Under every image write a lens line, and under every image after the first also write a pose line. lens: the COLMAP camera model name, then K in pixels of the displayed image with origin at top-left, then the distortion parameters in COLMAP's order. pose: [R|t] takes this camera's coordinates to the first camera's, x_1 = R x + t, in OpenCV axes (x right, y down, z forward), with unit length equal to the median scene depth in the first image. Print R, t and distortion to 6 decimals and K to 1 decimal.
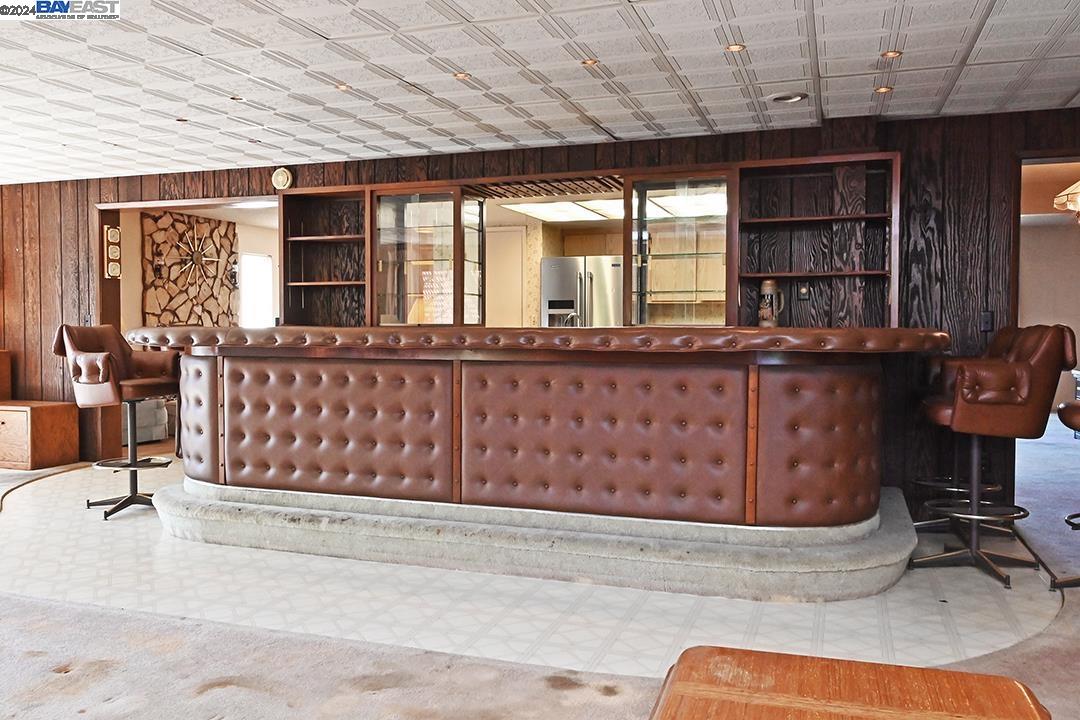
lens RADIAL K [[867.8, 0, 543.0], [0, 867.8, 358.1], [0, 0, 1]] dist [-0.003603, -0.003225]
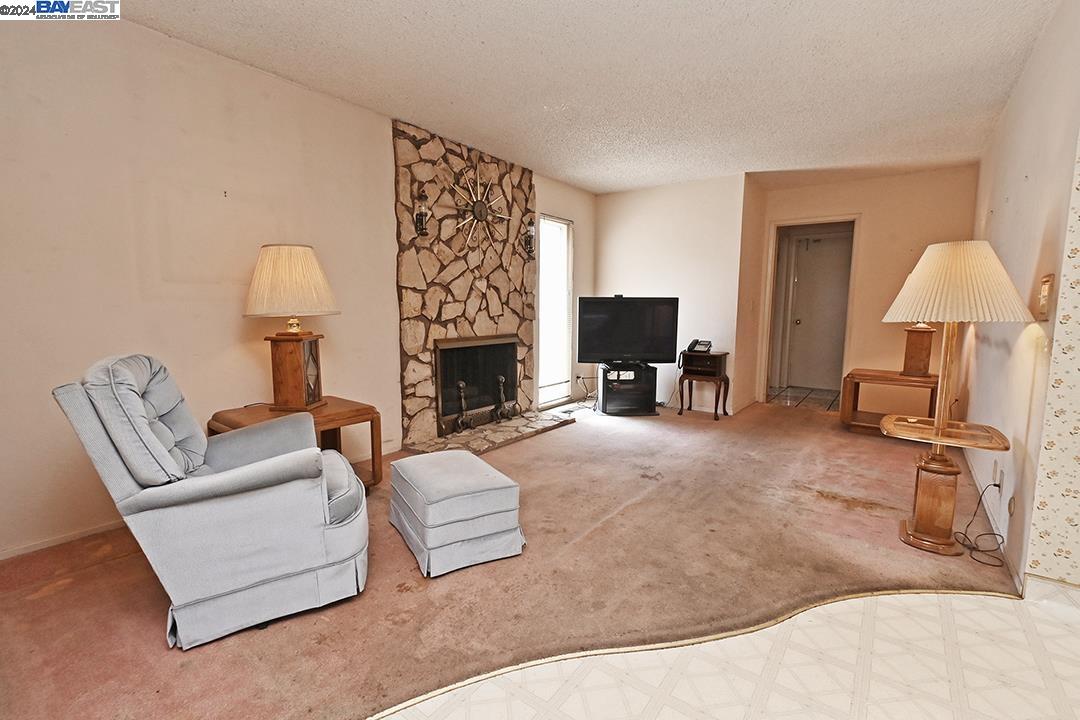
lens RADIAL K [[471.7, 0, 548.0], [0, 471.7, 361.9], [0, 0, 1]] dist [0.002551, -0.003363]
pose [[0.953224, 0.042819, -0.299216, -0.226563], [-0.018992, 0.996444, 0.082093, -0.025353], [0.301667, -0.072570, 0.950648, 0.644480]]
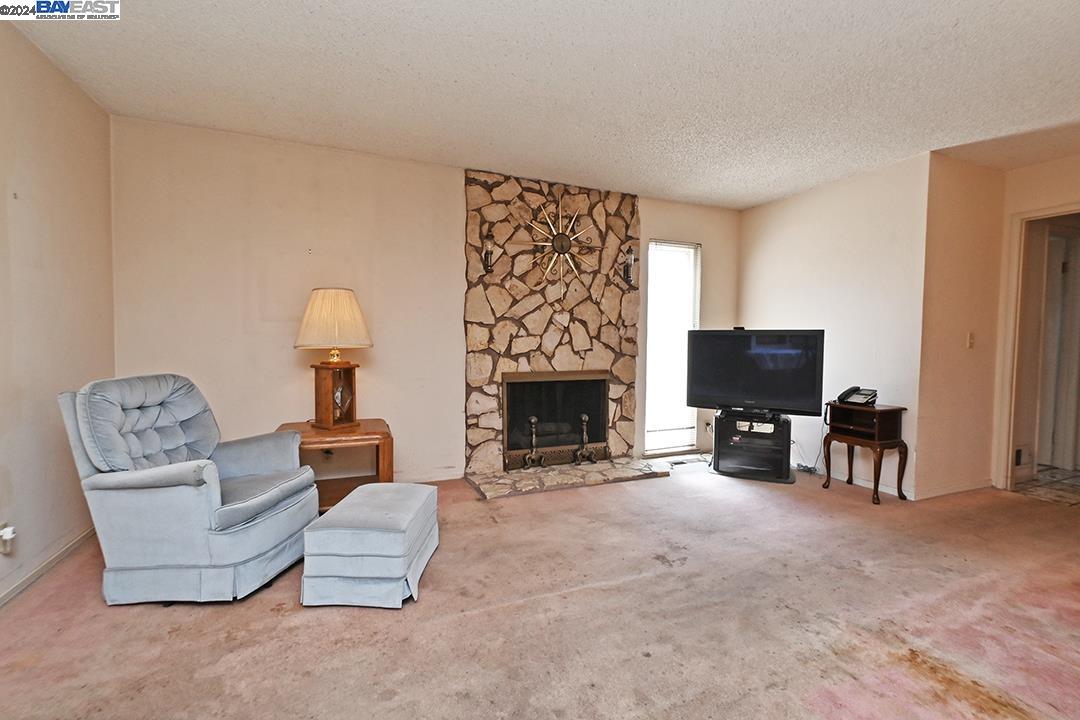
lens RADIAL K [[471.7, 0, 543.8], [0, 471.7, 359.5], [0, 0, 1]] dist [0.002551, -0.003363]
pose [[0.671879, 0.039569, -0.739603, -0.125609], [-0.037487, 0.999109, 0.019398, -0.029736], [0.739711, 0.014693, 0.672764, 0.740905]]
